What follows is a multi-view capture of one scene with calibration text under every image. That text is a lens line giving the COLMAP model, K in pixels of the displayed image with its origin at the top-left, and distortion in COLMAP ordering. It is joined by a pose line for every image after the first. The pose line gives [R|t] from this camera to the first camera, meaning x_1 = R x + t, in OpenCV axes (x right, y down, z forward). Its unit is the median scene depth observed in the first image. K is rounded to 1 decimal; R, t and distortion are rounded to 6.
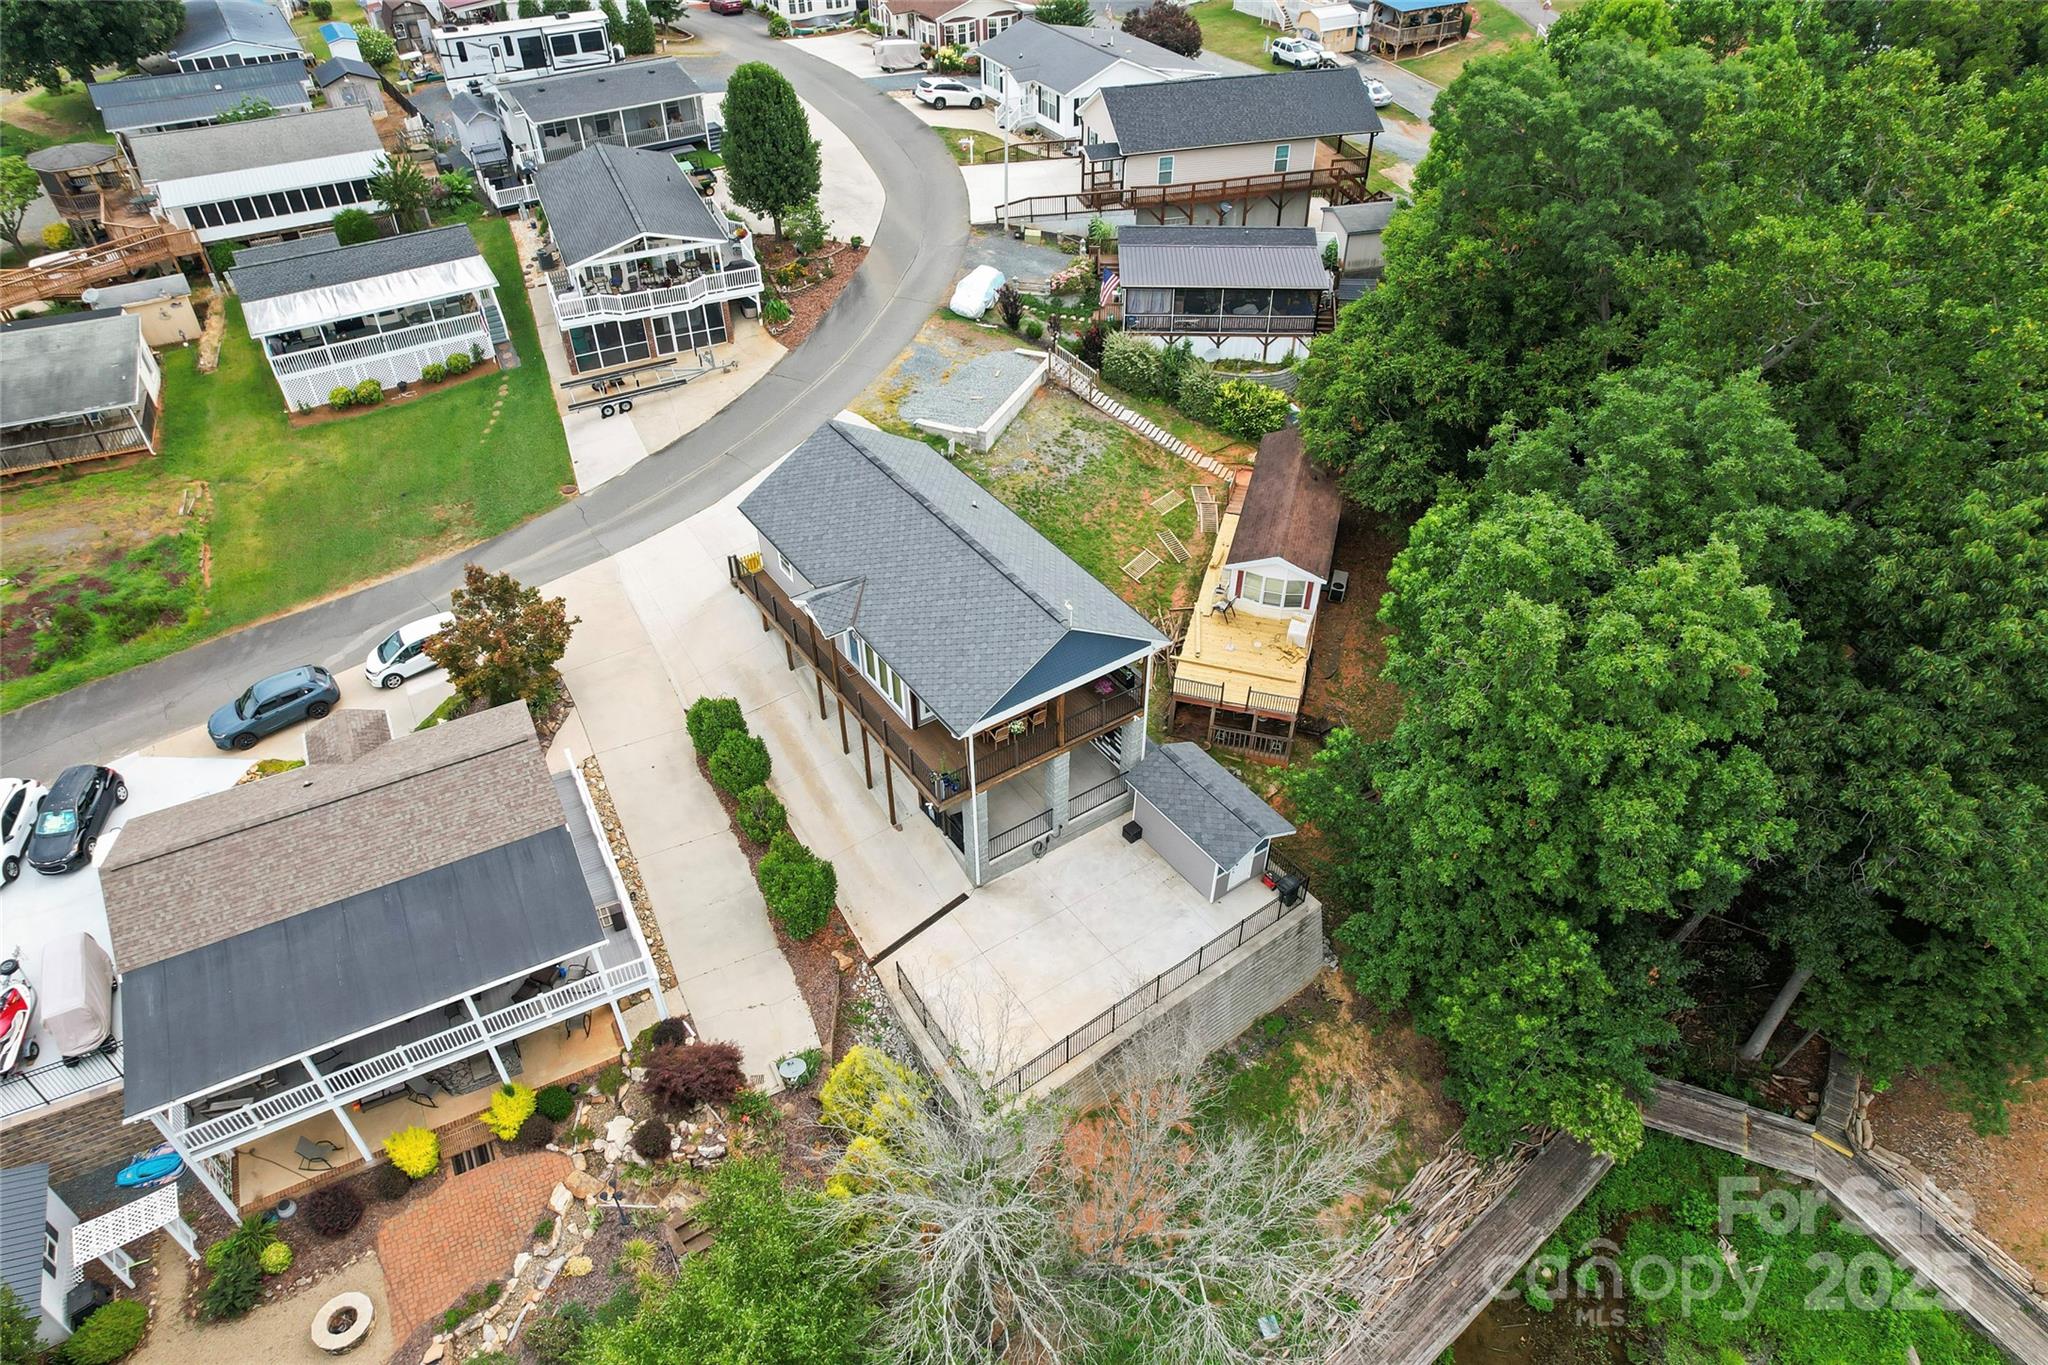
lens RADIAL K [[1321.5, 0, 1024.0], [0, 1321.5, 682.5], [0, 0, 1]] dist [-0.040915, 0.001791]
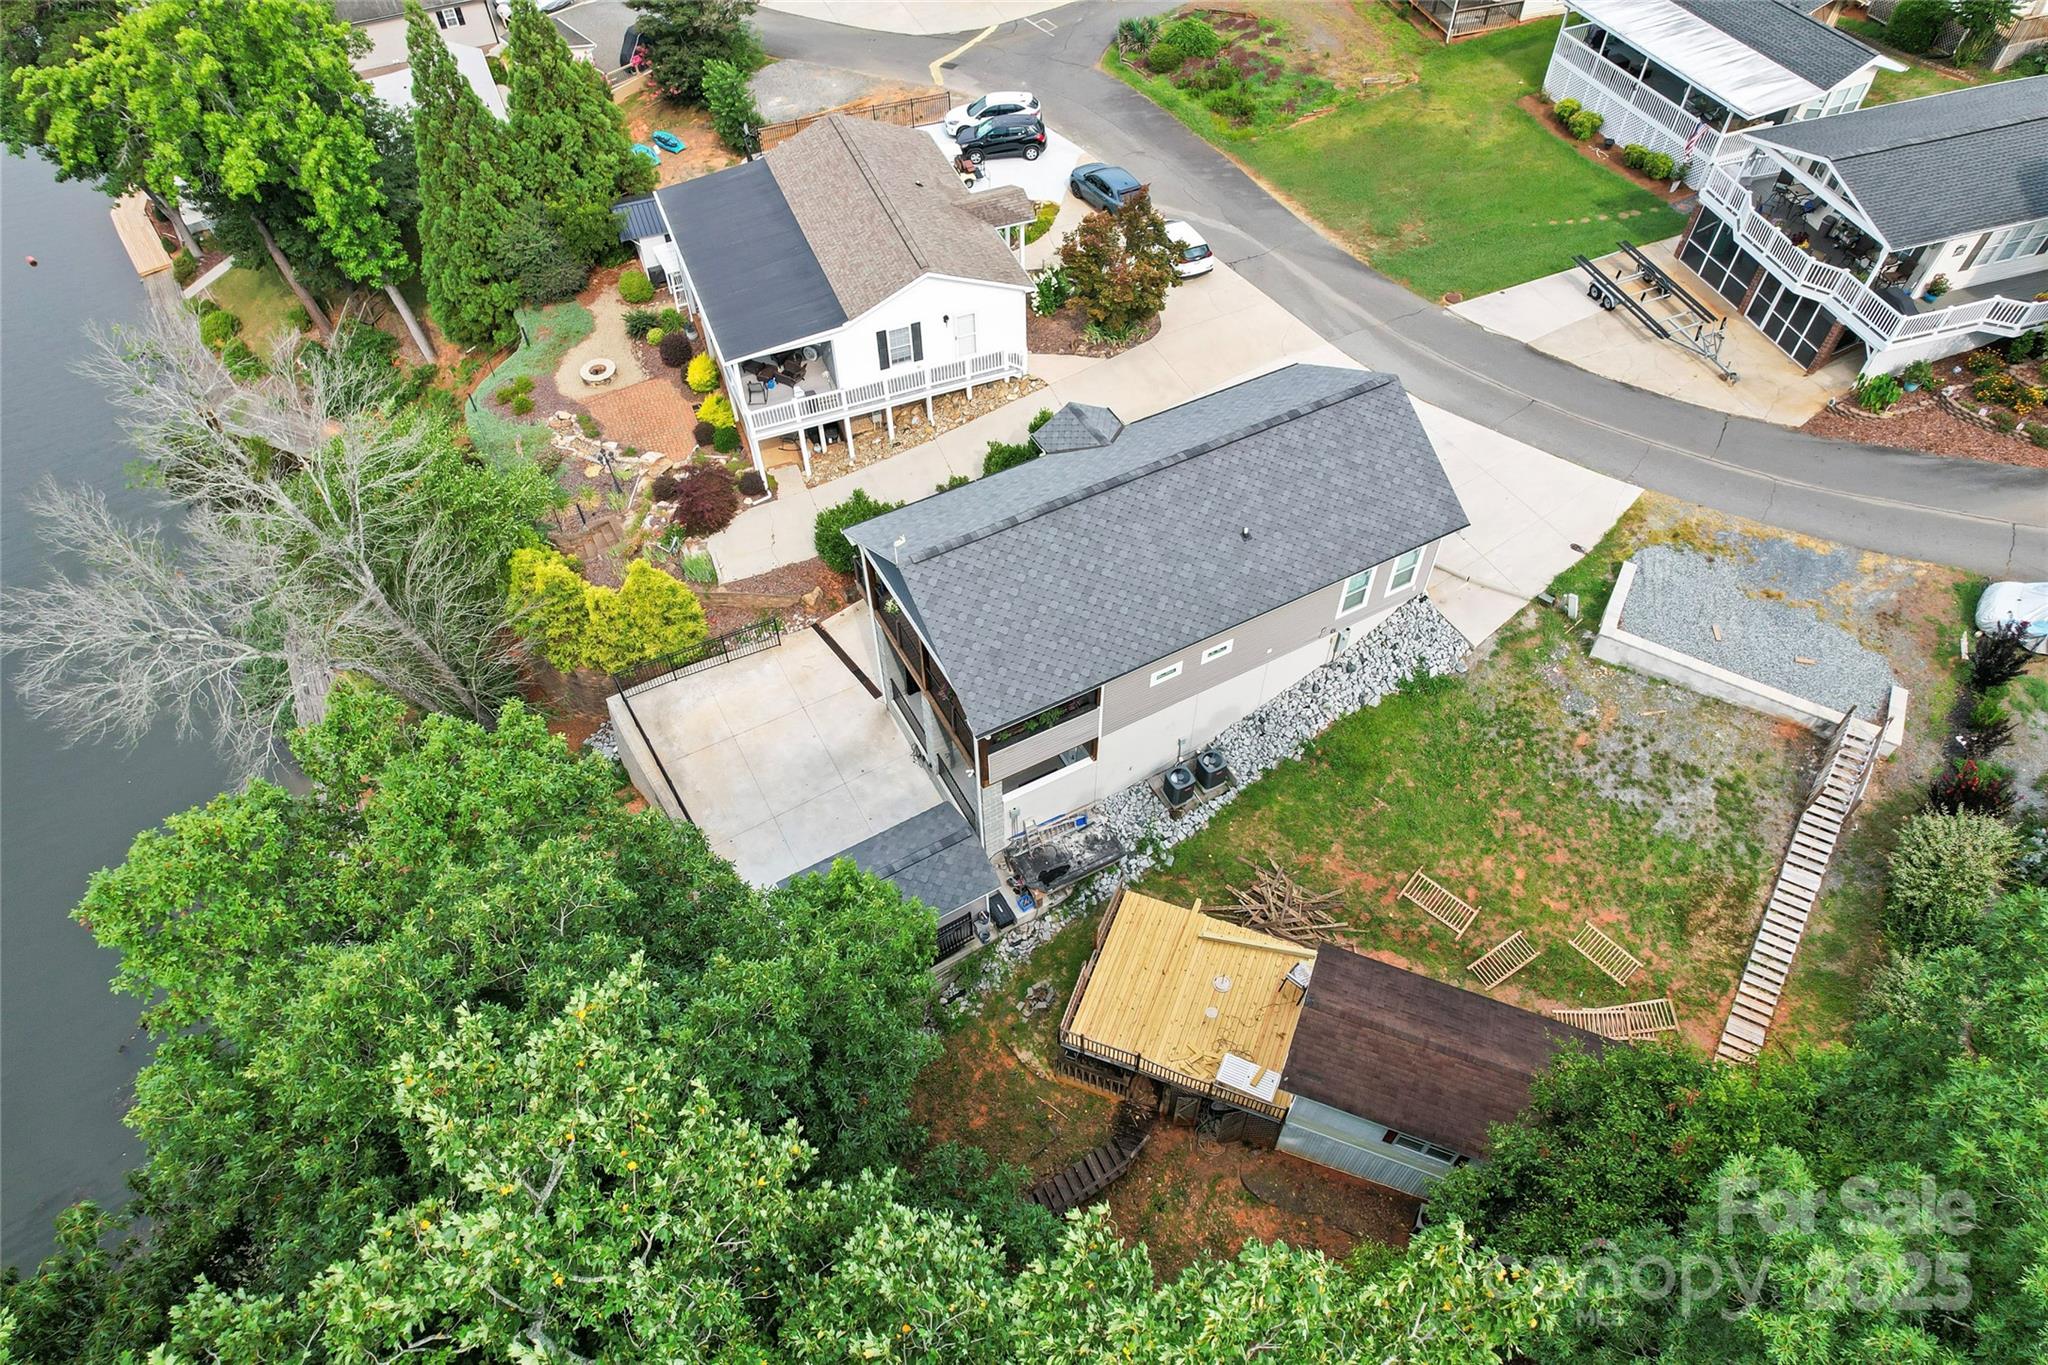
lens RADIAL K [[1321.5, 0, 1024.0], [0, 1321.5, 682.5], [0, 0, 1]] dist [-0.040915, 0.001791]
pose [[-0.100726, 0.782022, -0.615058, 0.403496], [-0.629070, 0.428883, 0.648329, -0.407007], [0.770795, 0.452218, 0.448746, 0.484186]]
